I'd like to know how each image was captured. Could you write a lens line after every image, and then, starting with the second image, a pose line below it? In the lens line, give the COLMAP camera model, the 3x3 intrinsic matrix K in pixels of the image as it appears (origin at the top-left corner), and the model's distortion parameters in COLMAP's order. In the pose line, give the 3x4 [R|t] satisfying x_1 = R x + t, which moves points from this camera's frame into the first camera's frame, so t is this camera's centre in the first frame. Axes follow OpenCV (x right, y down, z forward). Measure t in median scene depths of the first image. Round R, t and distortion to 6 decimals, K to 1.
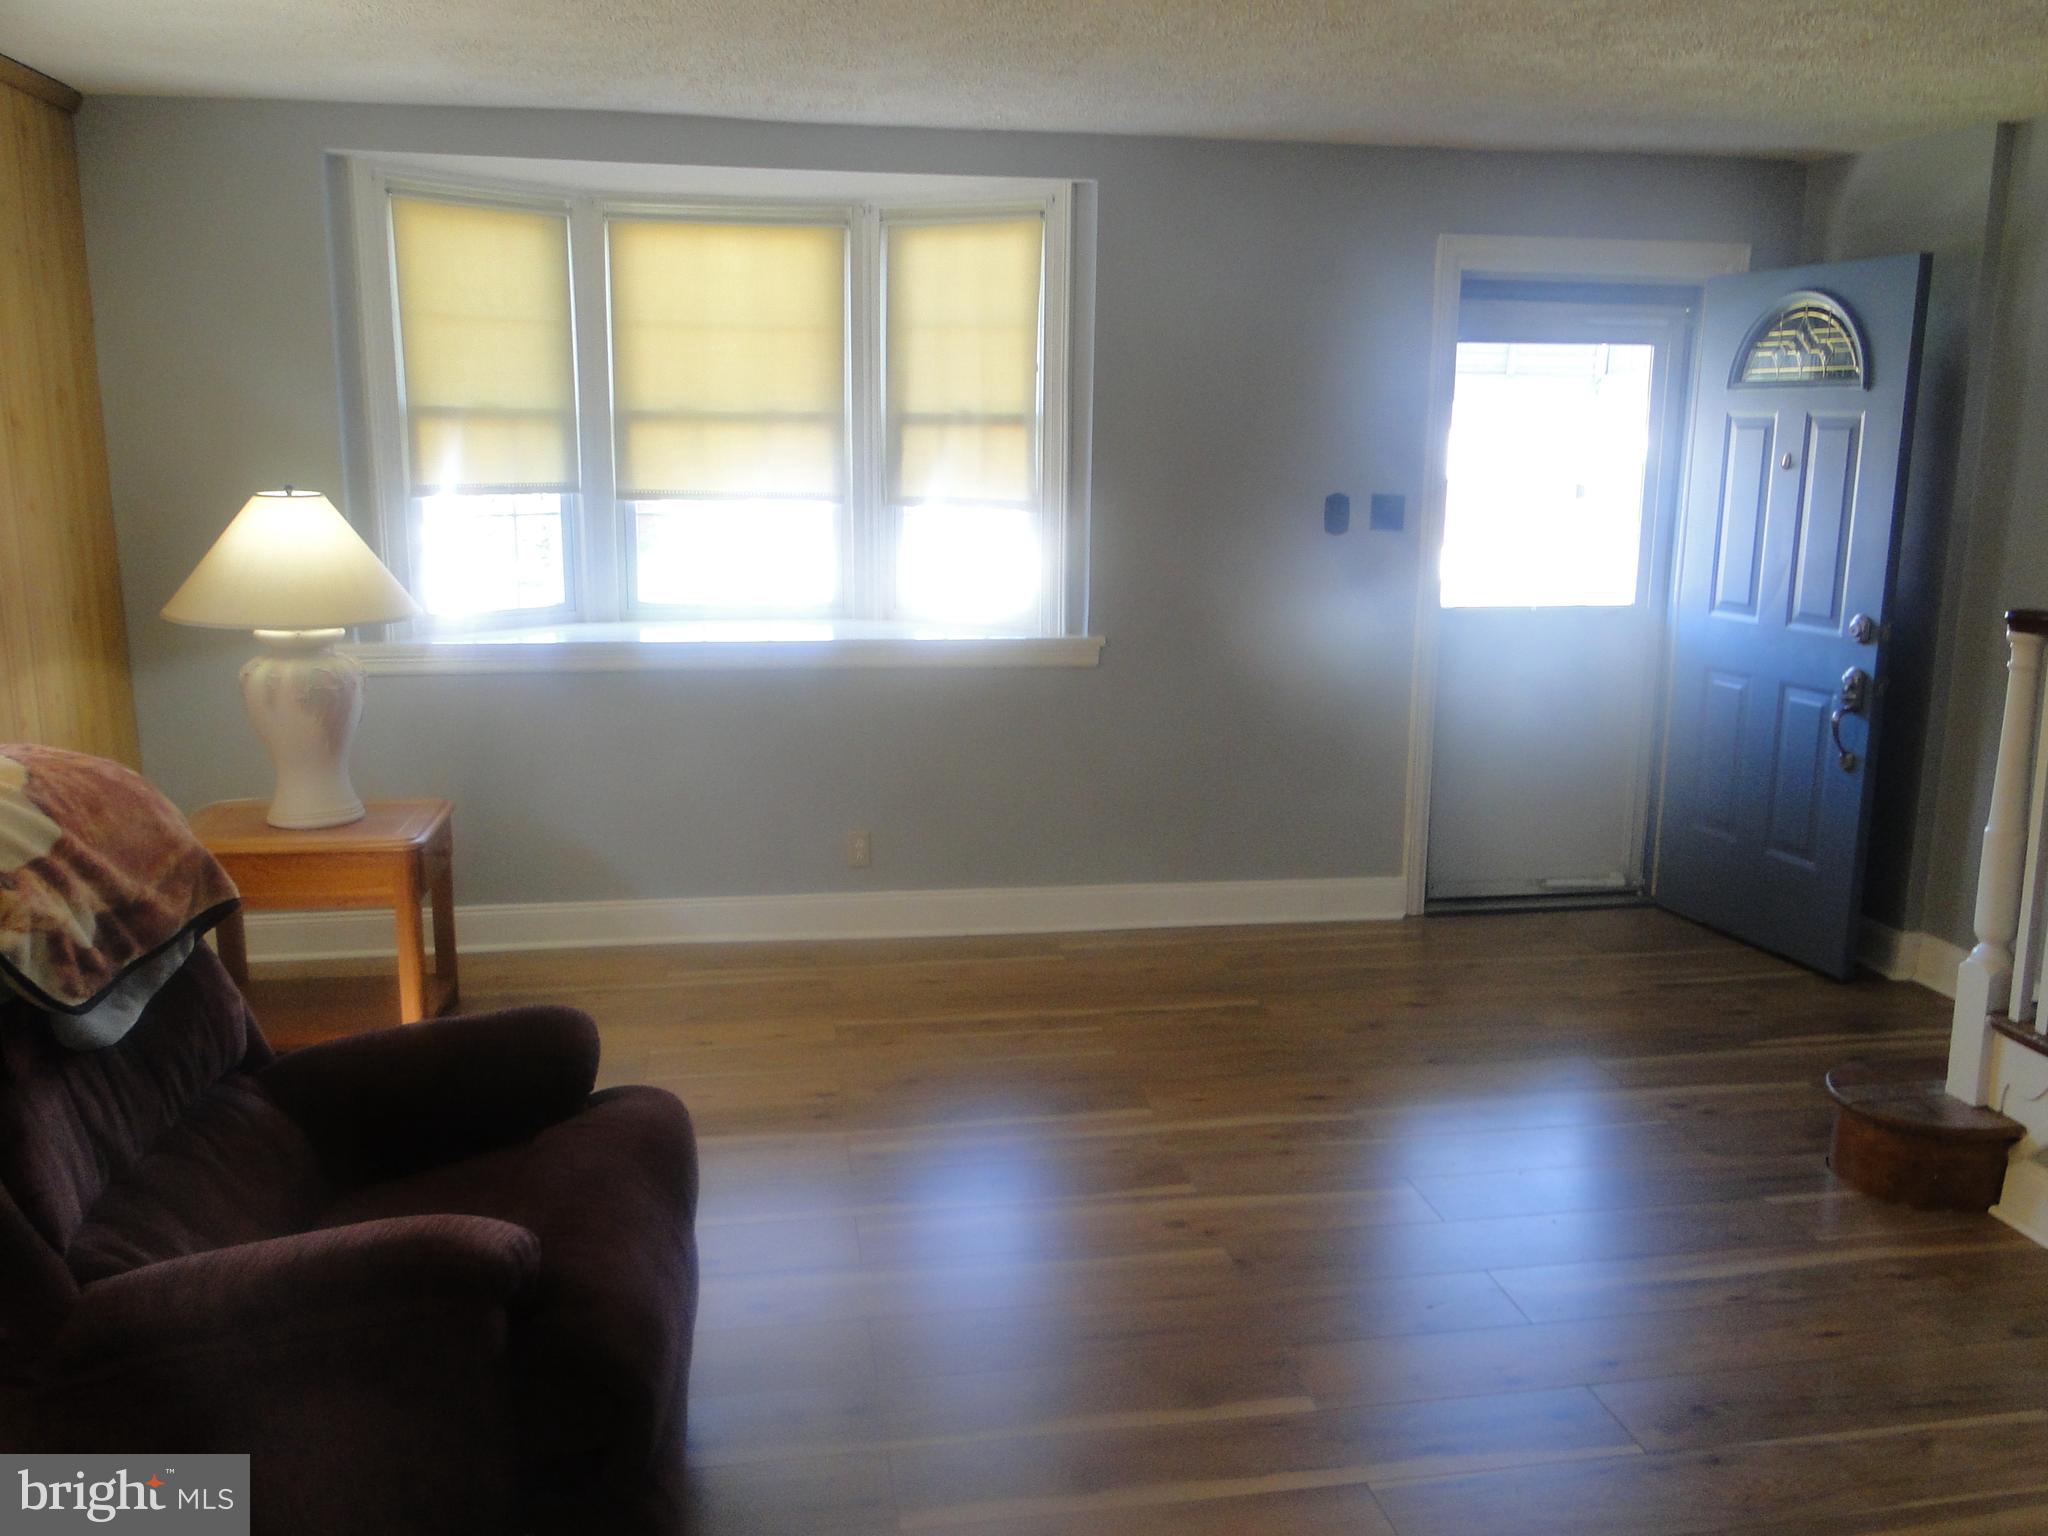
lens RADIAL K [[1701.5, 0, 1023.2], [0, 1701.5, 767.7], [0, 0, 1]] dist [0.015556, -0.012600]
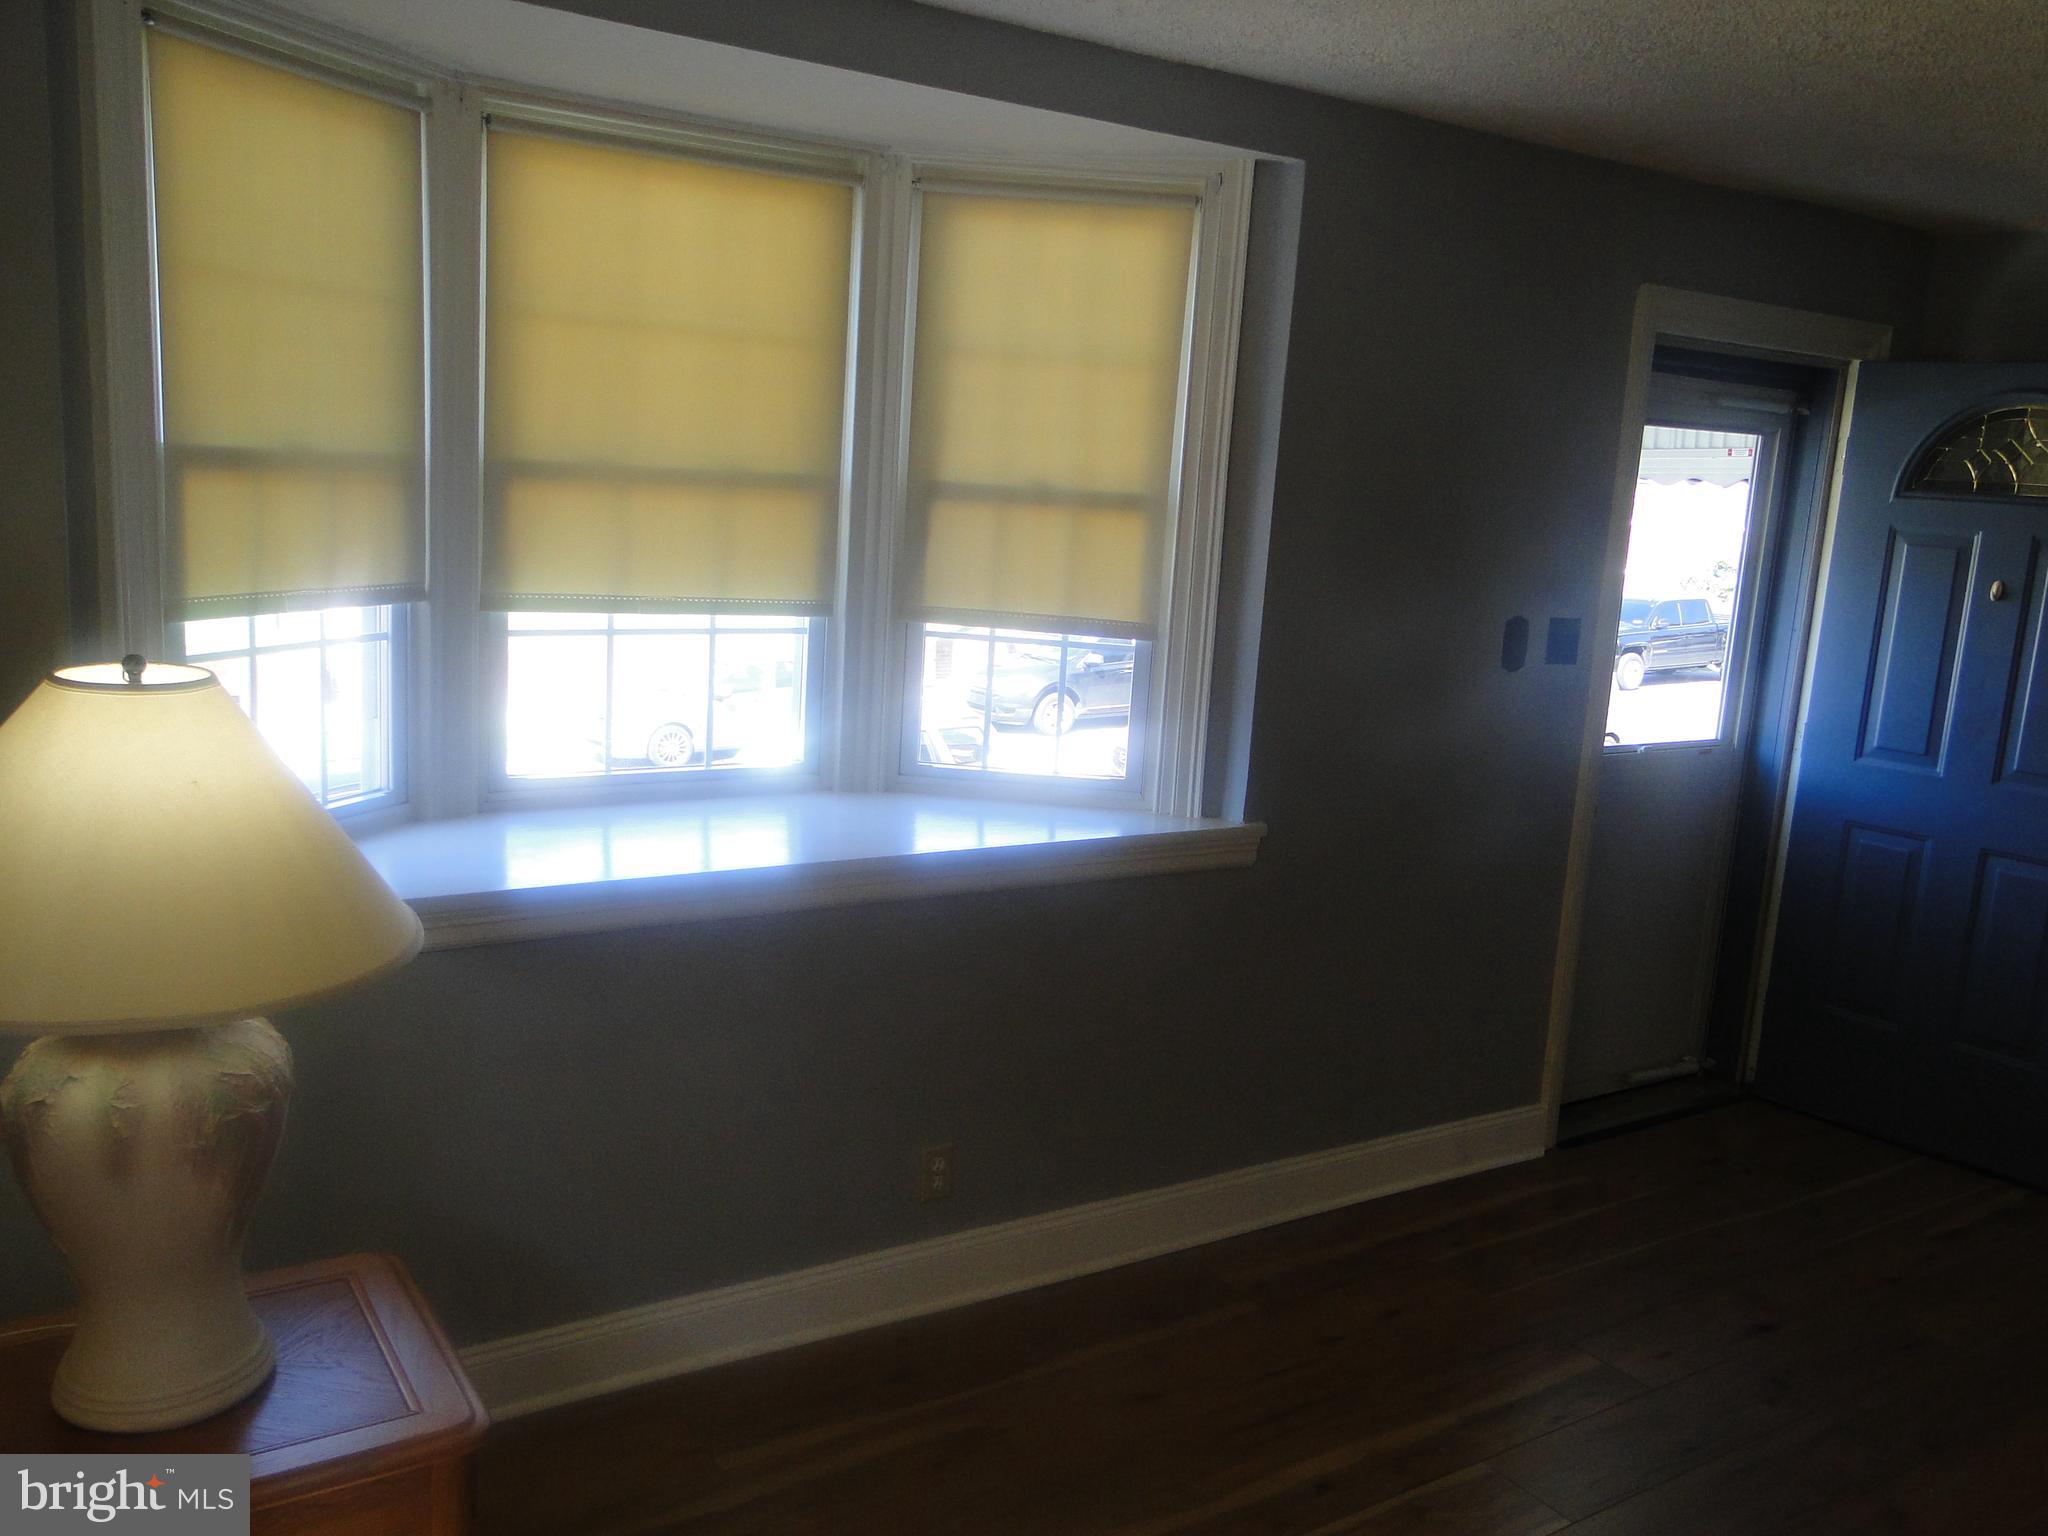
lens RADIAL K [[1701.5, 0, 1028.9], [0, 1701.5, 768.2], [0, 0, 1]] dist [0.015556, -0.012600]
pose [[0.908730, -0.030269, 0.416285, -0.320275], [0.028488, 0.999539, 0.010491, -0.107023], [-0.416411, 0.002325, 0.909174, 0.403363]]
